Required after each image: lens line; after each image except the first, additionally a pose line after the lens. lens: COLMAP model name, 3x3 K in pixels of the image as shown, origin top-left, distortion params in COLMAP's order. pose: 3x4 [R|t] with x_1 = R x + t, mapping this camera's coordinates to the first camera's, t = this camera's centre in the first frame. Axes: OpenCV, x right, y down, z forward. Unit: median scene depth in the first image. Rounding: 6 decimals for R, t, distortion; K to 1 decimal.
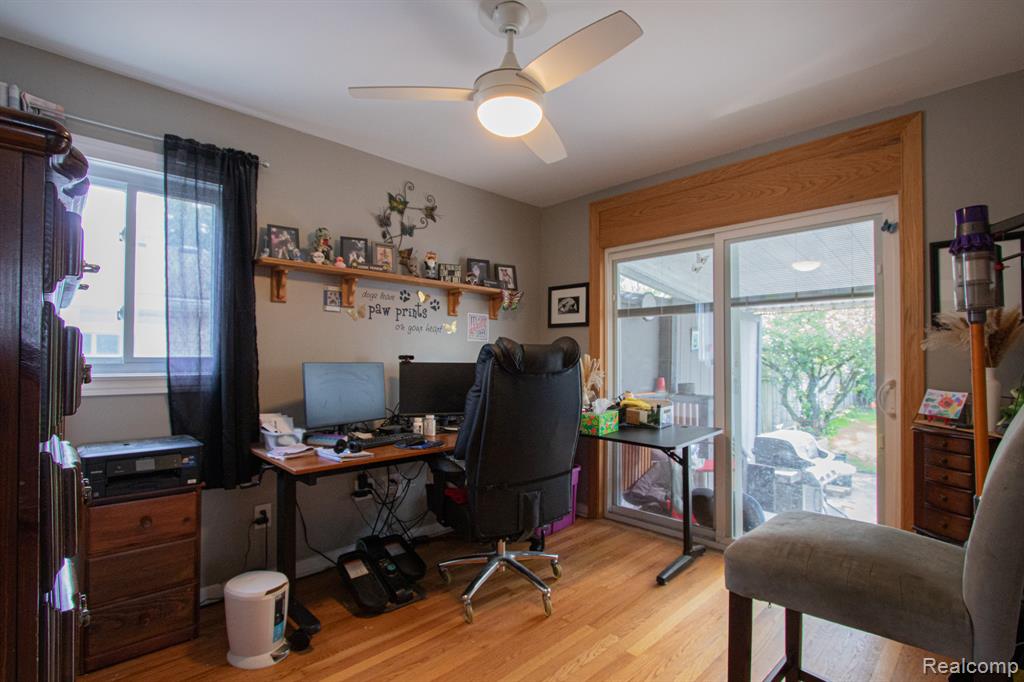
lens RADIAL K [[487.6, 0, 512.2], [0, 487.6, 345.4], [0, 0, 1]] dist [-0.014553, 0.002183]
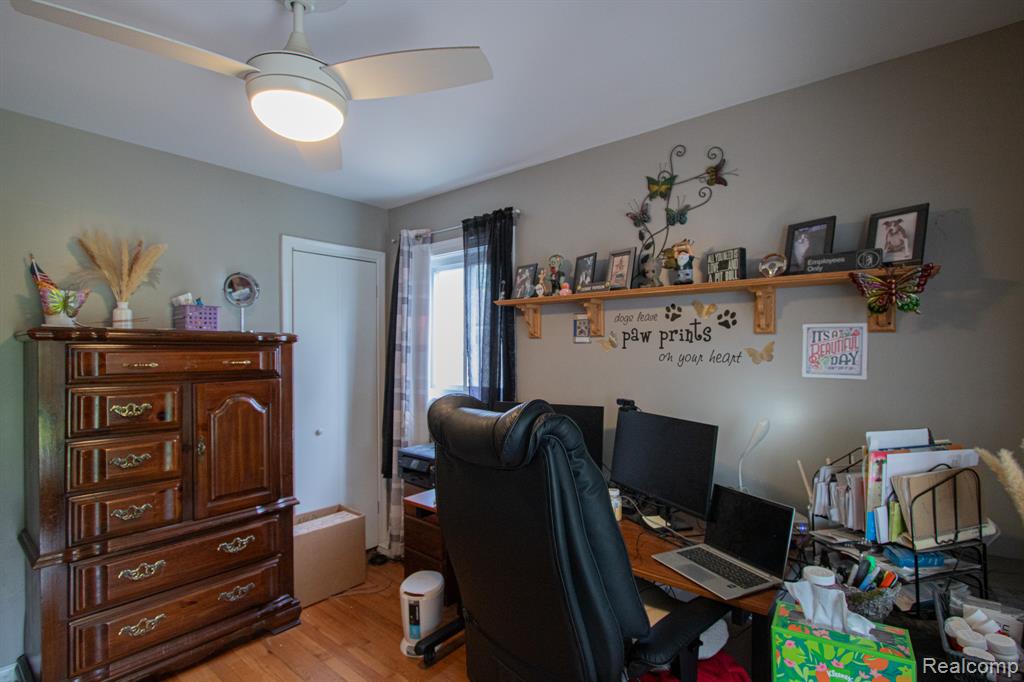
lens RADIAL K [[487.6, 0, 511.7], [0, 487.6, 344.1], [0, 0, 1]] dist [-0.014553, 0.002183]
pose [[0.114286, -0.018226, -0.993281, 0.455646], [0.025892, 0.999547, -0.015361, -0.051883], [0.993110, -0.023962, 0.114706, 0.701959]]
